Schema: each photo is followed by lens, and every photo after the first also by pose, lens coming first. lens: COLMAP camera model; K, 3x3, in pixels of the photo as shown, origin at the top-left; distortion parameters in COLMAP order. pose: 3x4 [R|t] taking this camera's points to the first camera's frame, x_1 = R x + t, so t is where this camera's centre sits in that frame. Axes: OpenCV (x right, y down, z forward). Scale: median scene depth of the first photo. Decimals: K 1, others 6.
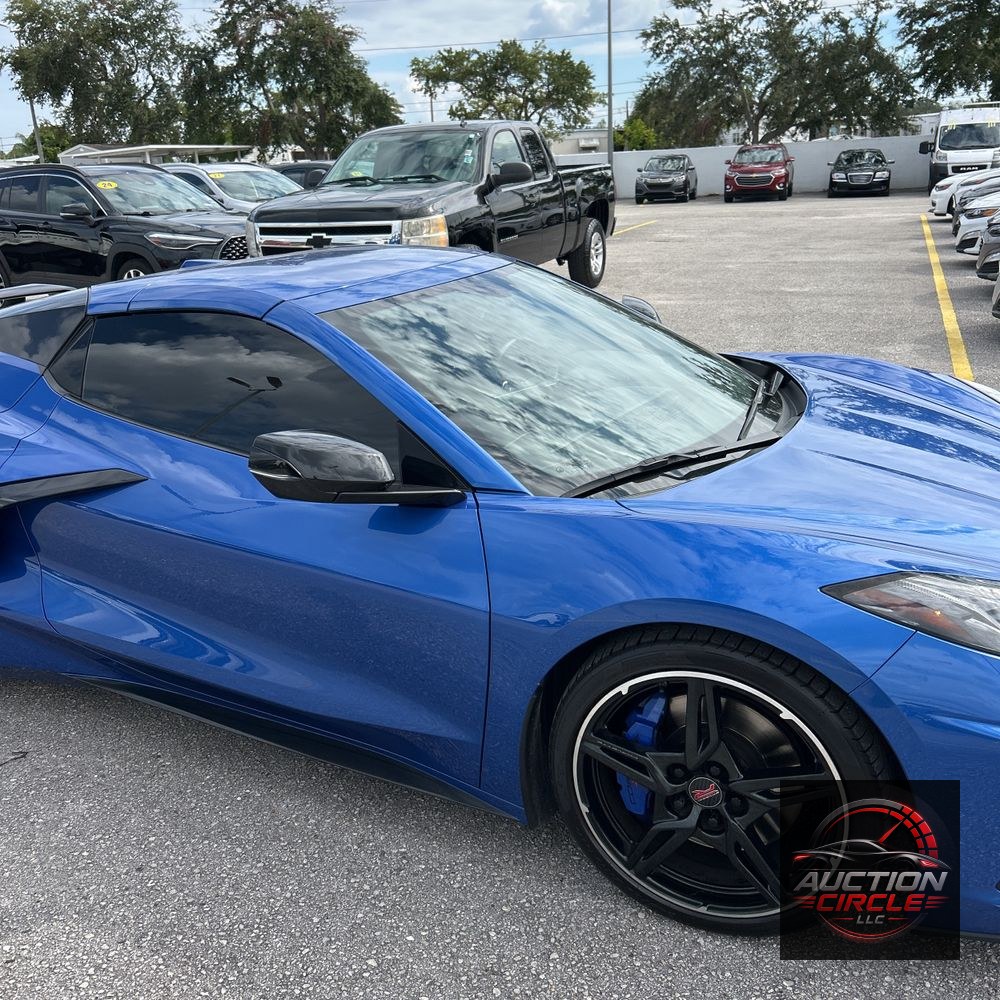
lens RADIAL K [[1012.4, 0, 500.0], [0, 1012.4, 500.0], [0, 0, 1]] dist [0.012037, -0.000699]
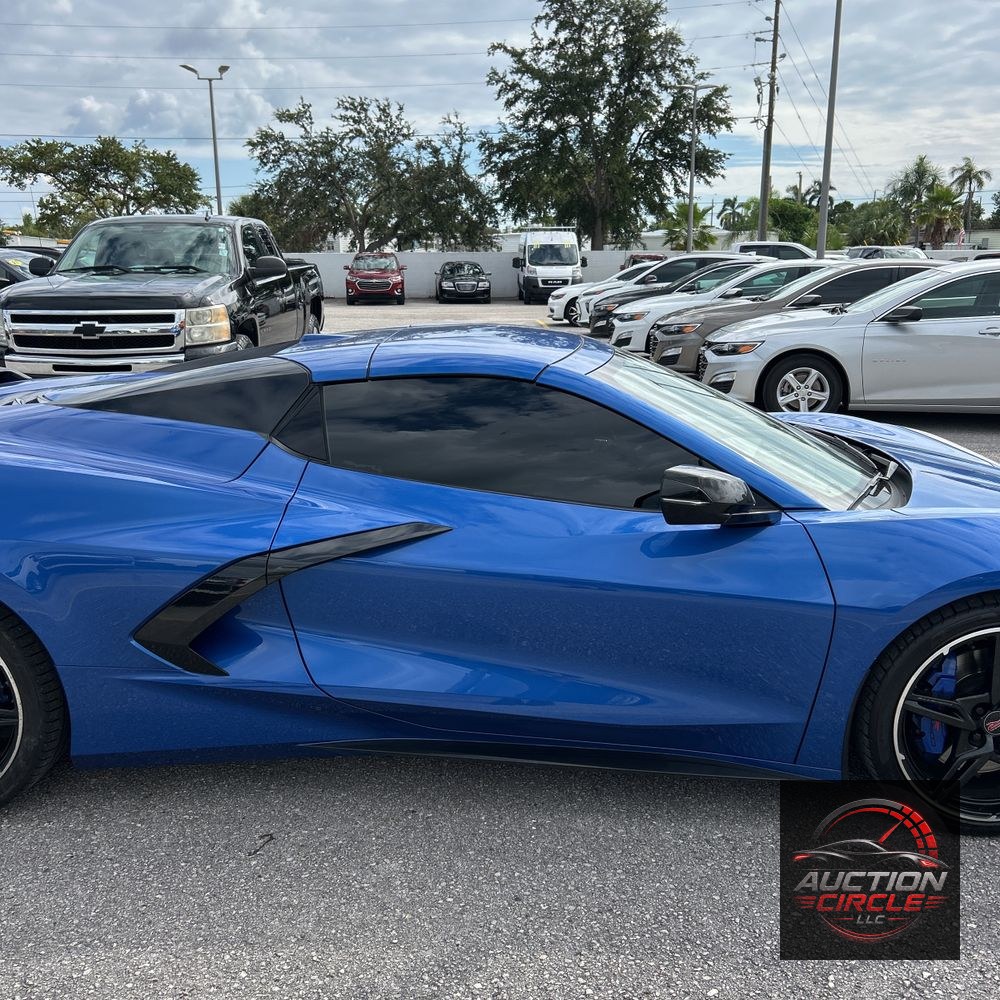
lens RADIAL K [[1002.3, 0, 500.5], [0, 1002.3, 512.2], [0, 0, 1]] dist [0.016654, -0.024849]
pose [[0.917395, -0.056825, 0.393901, -0.045634], [0.089333, 0.993900, -0.064674, 0.002189], [-0.387823, 0.094520, 0.916875, 0.001362]]
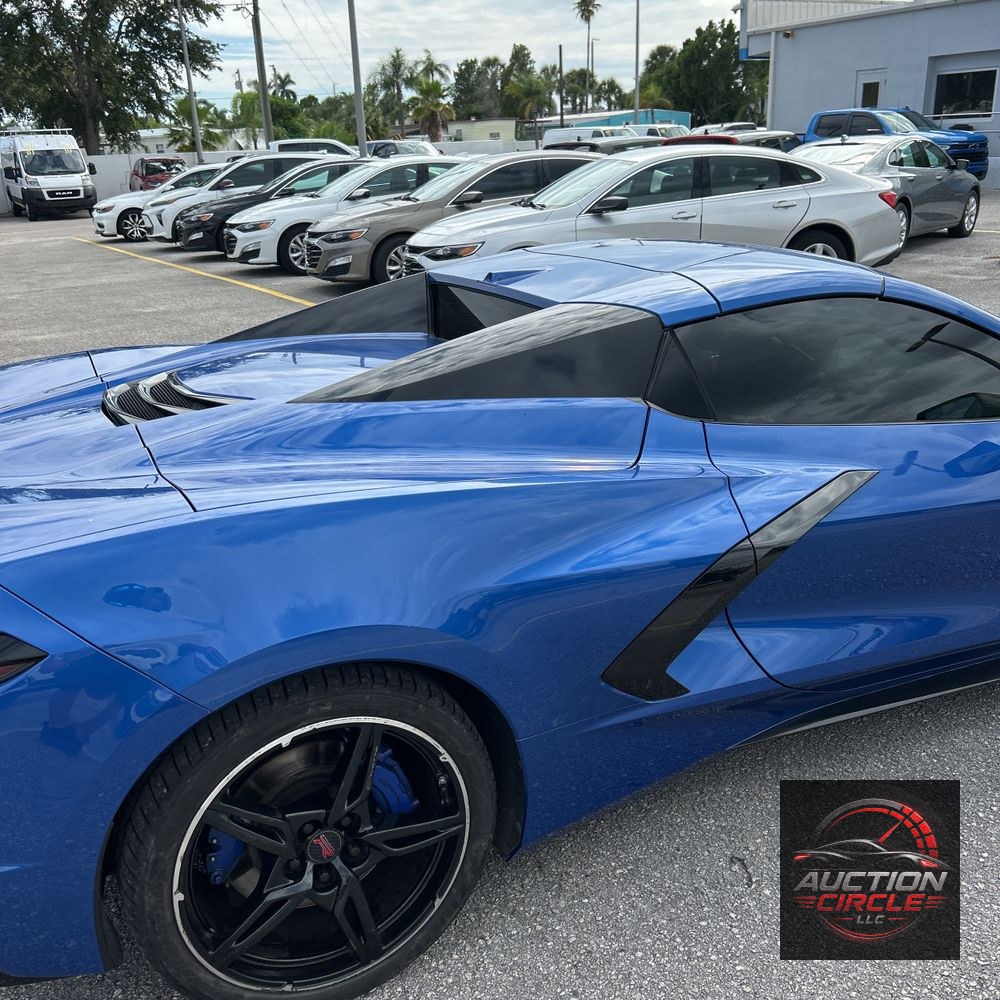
lens RADIAL K [[1019.4, 0, 479.3], [0, 1019.4, 502.8], [0, 0, 1]] dist [0.012060, -0.005394]
pose [[0.627772, -0.240328, 0.740368, -0.083313], [0.259062, 0.961429, 0.092422, -0.011295], [-0.734023, 0.133781, 0.665818, 0.041116]]
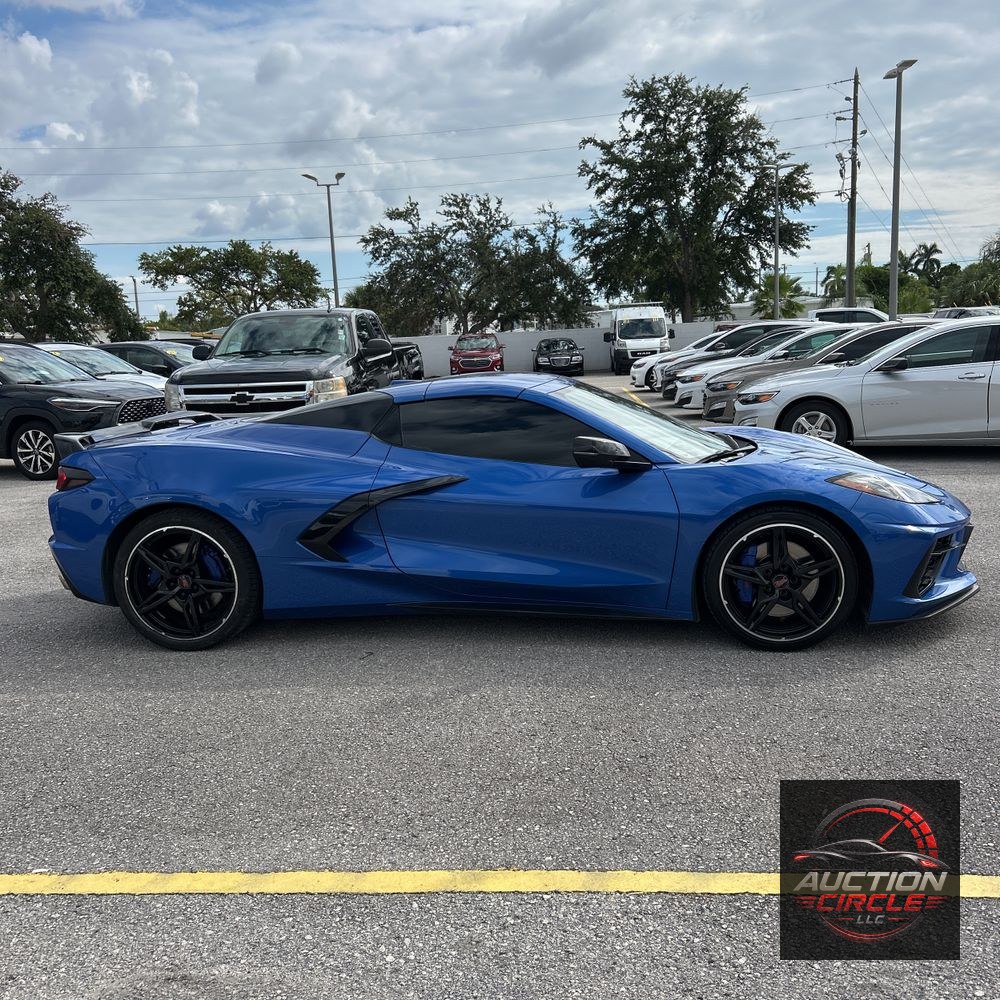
lens RADIAL K [[1003.0, 0, 500.0], [0, 1003.0, 500.0], [0, 0, 1]] dist [0.087747, -0.204974]
pose [[0.954622, -0.042308, 0.294800, -0.054712], [0.093158, 0.982606, -0.160646, 0.021230], [-0.282876, 0.180820, 0.941958, -0.051264]]
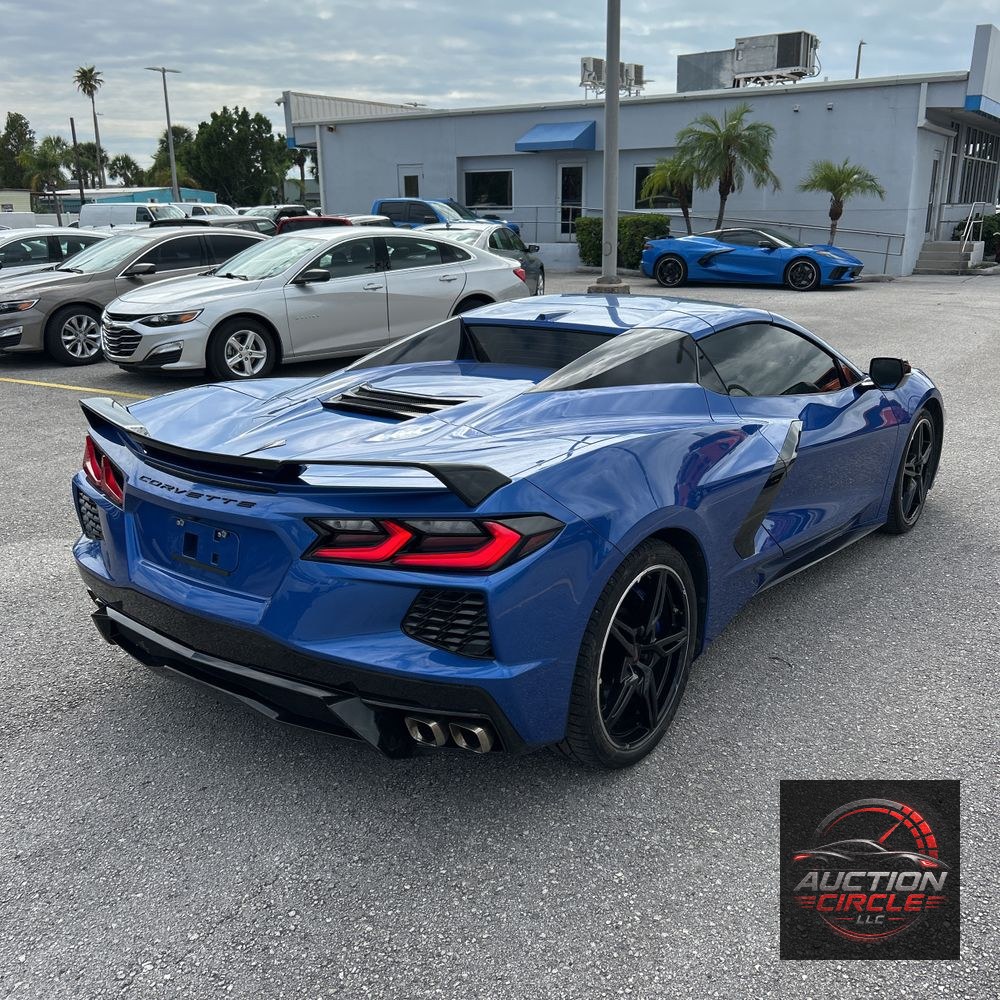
lens RADIAL K [[1002.3, 0, 500.5], [0, 1002.3, 512.2], [0, 0, 1]] dist [0.016654, -0.024849]
pose [[0.212623, -0.239342, 0.947368, -0.126652], [0.308007, 0.936527, 0.167476, -0.019023], [-0.927320, 0.256187, 0.272846, 0.065424]]
